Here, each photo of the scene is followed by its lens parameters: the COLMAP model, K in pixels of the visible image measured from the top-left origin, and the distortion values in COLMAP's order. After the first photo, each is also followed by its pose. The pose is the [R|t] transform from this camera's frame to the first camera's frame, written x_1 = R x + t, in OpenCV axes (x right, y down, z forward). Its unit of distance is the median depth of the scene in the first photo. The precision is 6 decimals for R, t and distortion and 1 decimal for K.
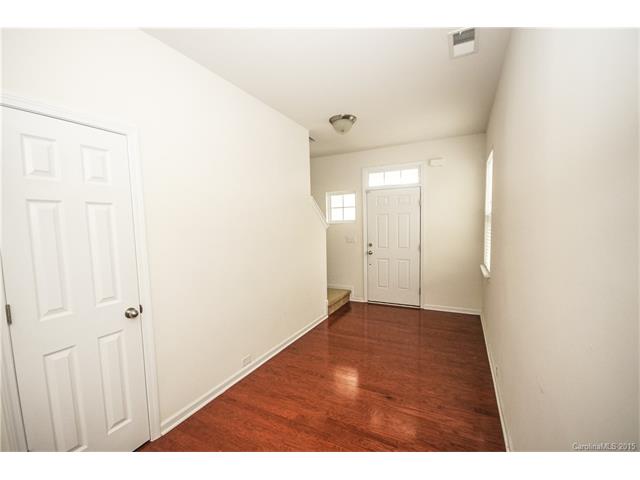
lens RADIAL K [[274.9, 0, 320.0], [0, 274.9, 240.0], [0, 0, 1]] dist [0.001497, -0.010857]
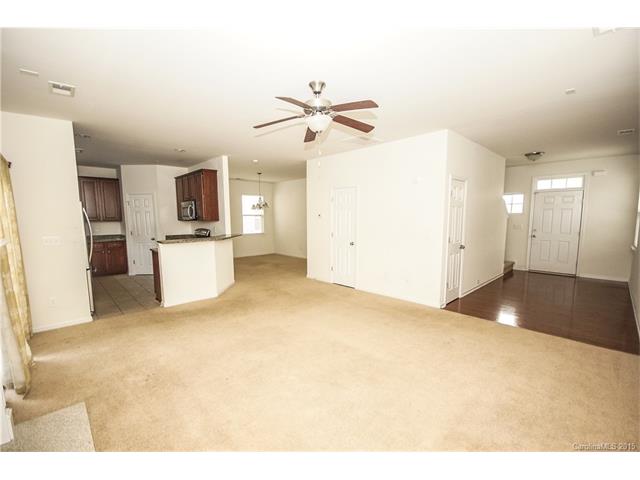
lens RADIAL K [[287.9, 0, 306.1], [0, 287.9, 243.3], [0, 0, 1]] dist [0.002368, -0.010290]
pose [[0.938299, 0.054880, -0.341444, -0.429037], [-0.040257, 0.997949, 0.049772, 0.058654], [0.343475, -0.032955, 0.938583, -0.826427]]
